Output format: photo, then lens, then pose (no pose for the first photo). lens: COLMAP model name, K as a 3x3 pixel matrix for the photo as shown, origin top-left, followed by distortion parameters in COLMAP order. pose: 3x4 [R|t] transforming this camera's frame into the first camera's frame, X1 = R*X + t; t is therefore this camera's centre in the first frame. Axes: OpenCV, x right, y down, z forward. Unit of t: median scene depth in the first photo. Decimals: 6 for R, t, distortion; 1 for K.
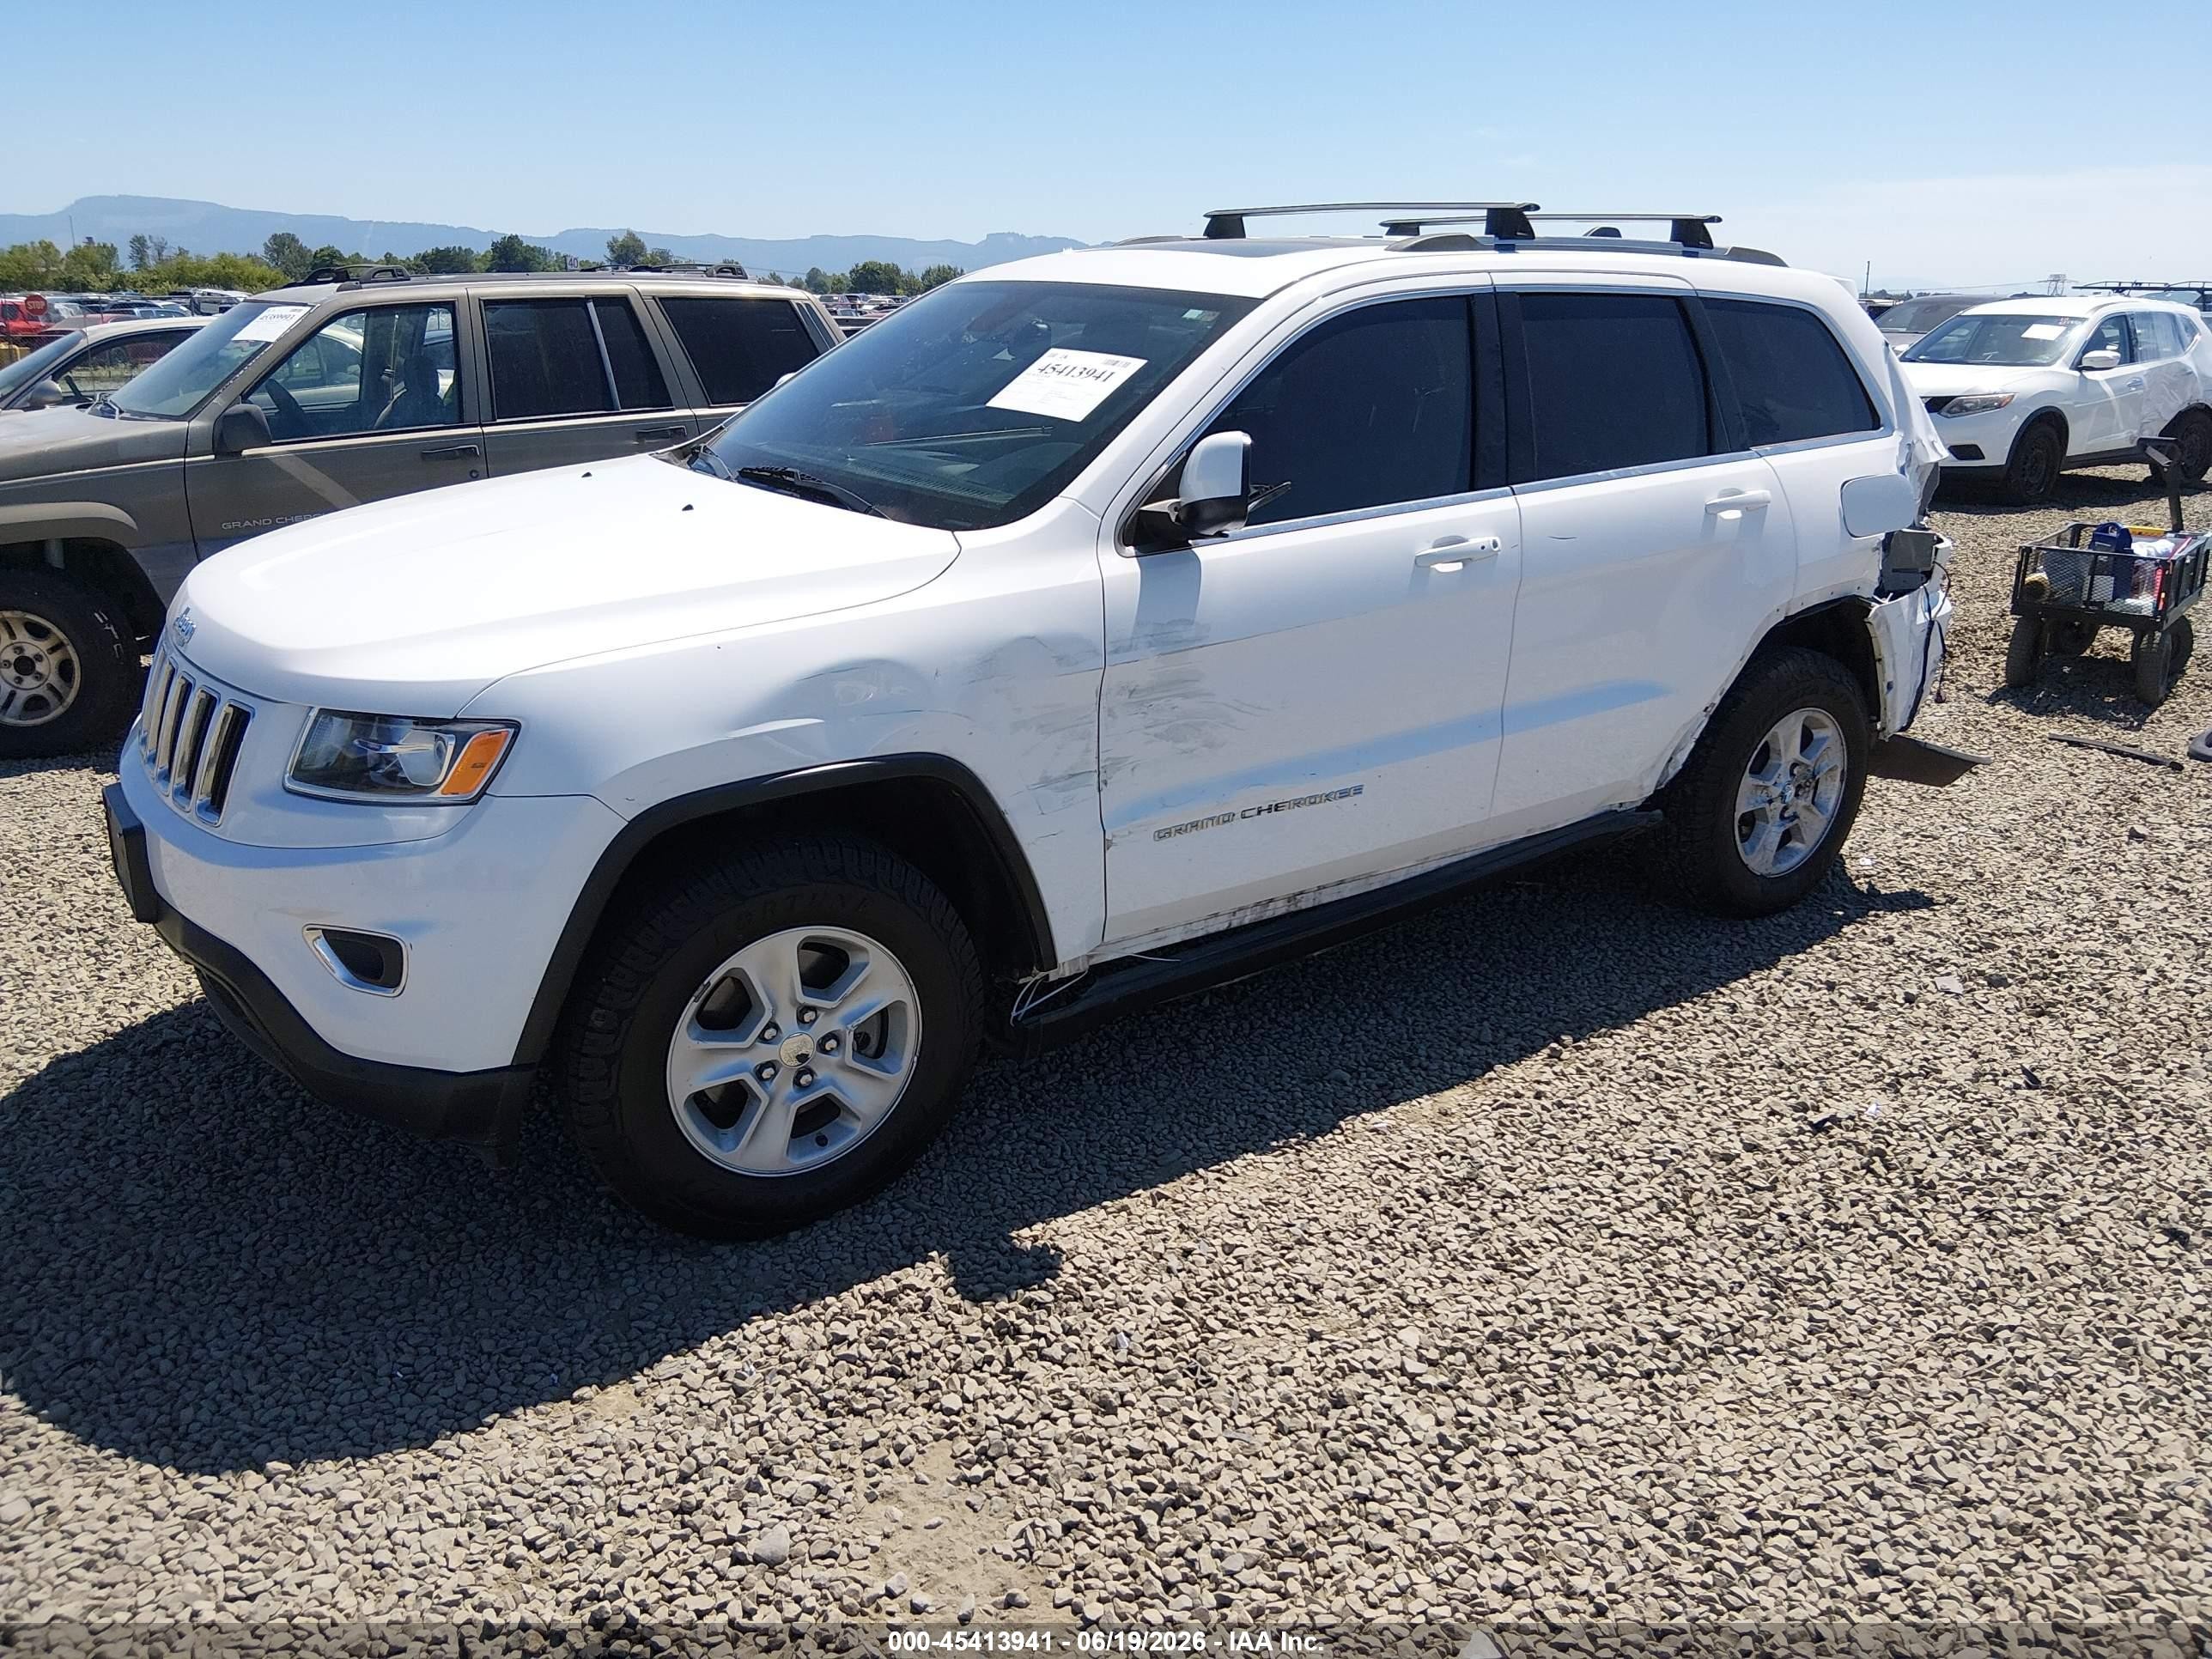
lens RADIAL K [[1689.8, 0, 1121.9], [0, 1689.8, 836.3], [0, 0, 1]] dist [0.062288, -0.108567]
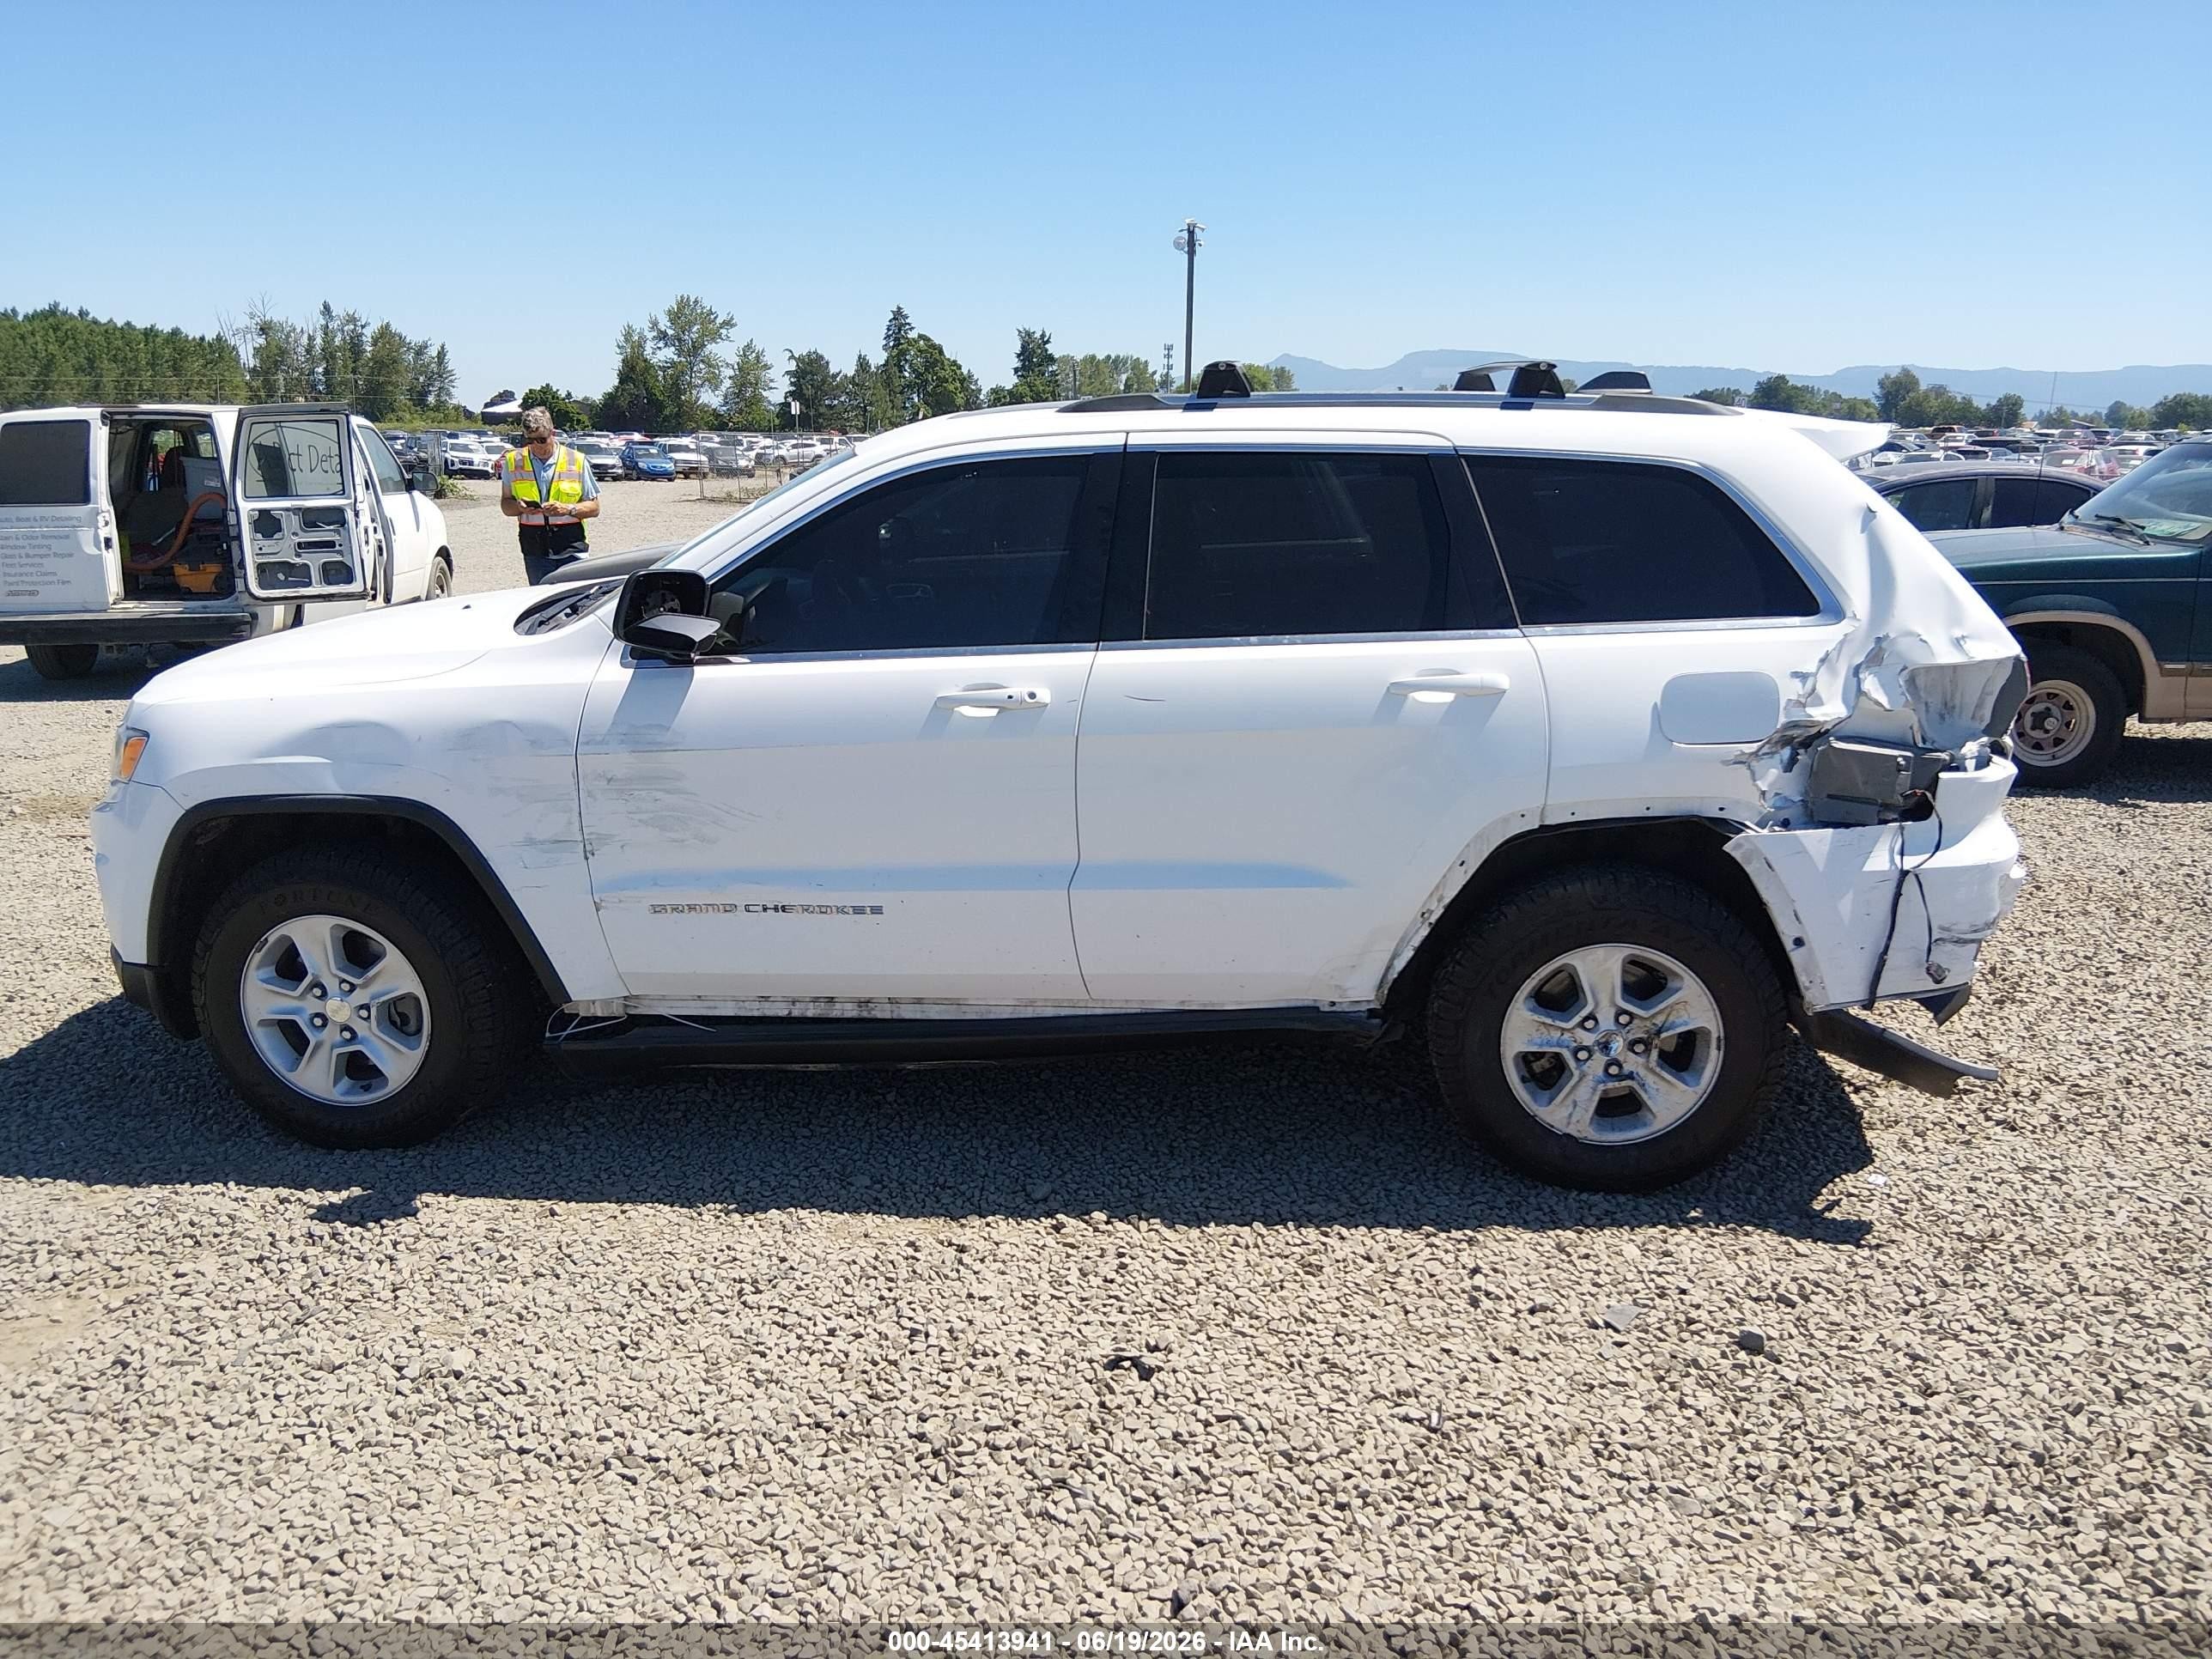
lens RADIAL K [[1687.0, 0, 1115.2], [0, 1687.0, 819.7], [0, 0, 1]] dist [0.131392, -0.240923]
pose [[0.768594, 0.137310, -0.624827, 0.951307], [-0.190155, 0.981585, -0.018199, -0.096227], [0.610822, 0.132802, 0.780551, 0.270591]]
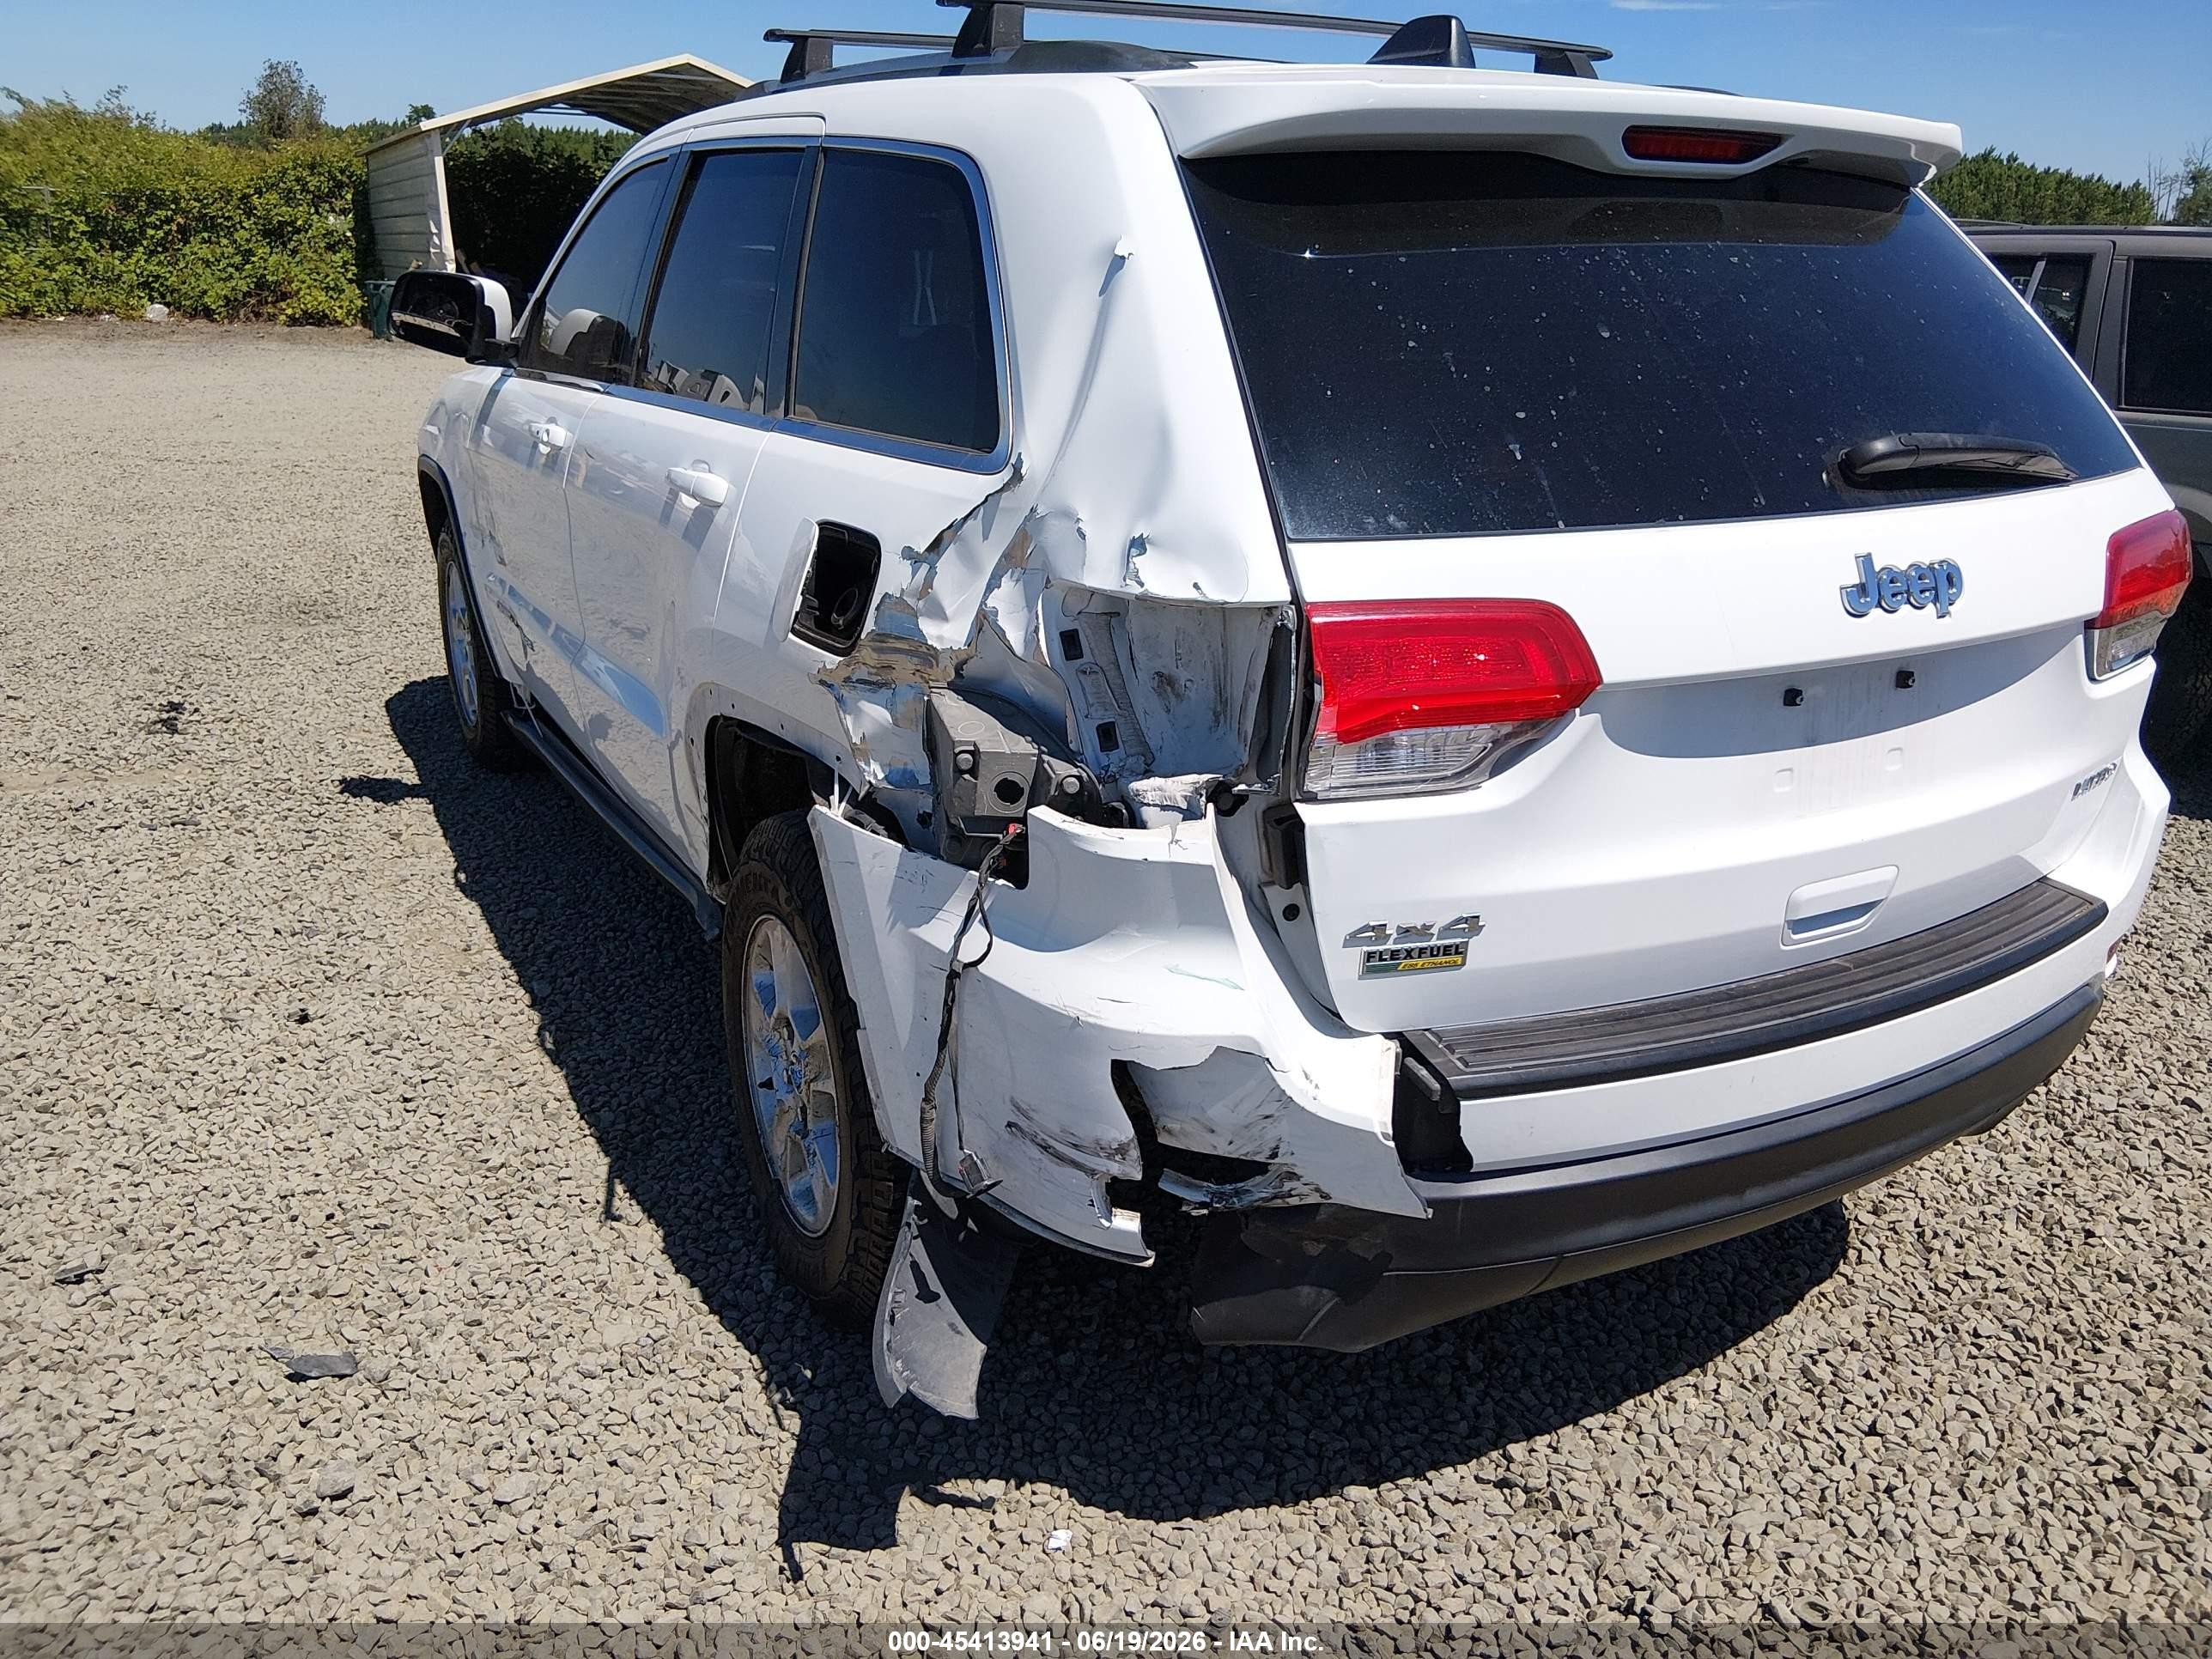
lens RADIAL K [[1687.0, 0, 1115.2], [0, 1687.0, 819.7], [0, 0, 1]] dist [0.131392, -0.240923]
pose [[-0.146941, 0.304967, -0.940959, 1.160922], [-0.332847, 0.880564, 0.337371, -0.420895], [0.931462, 0.362769, -0.027884, 1.454794]]
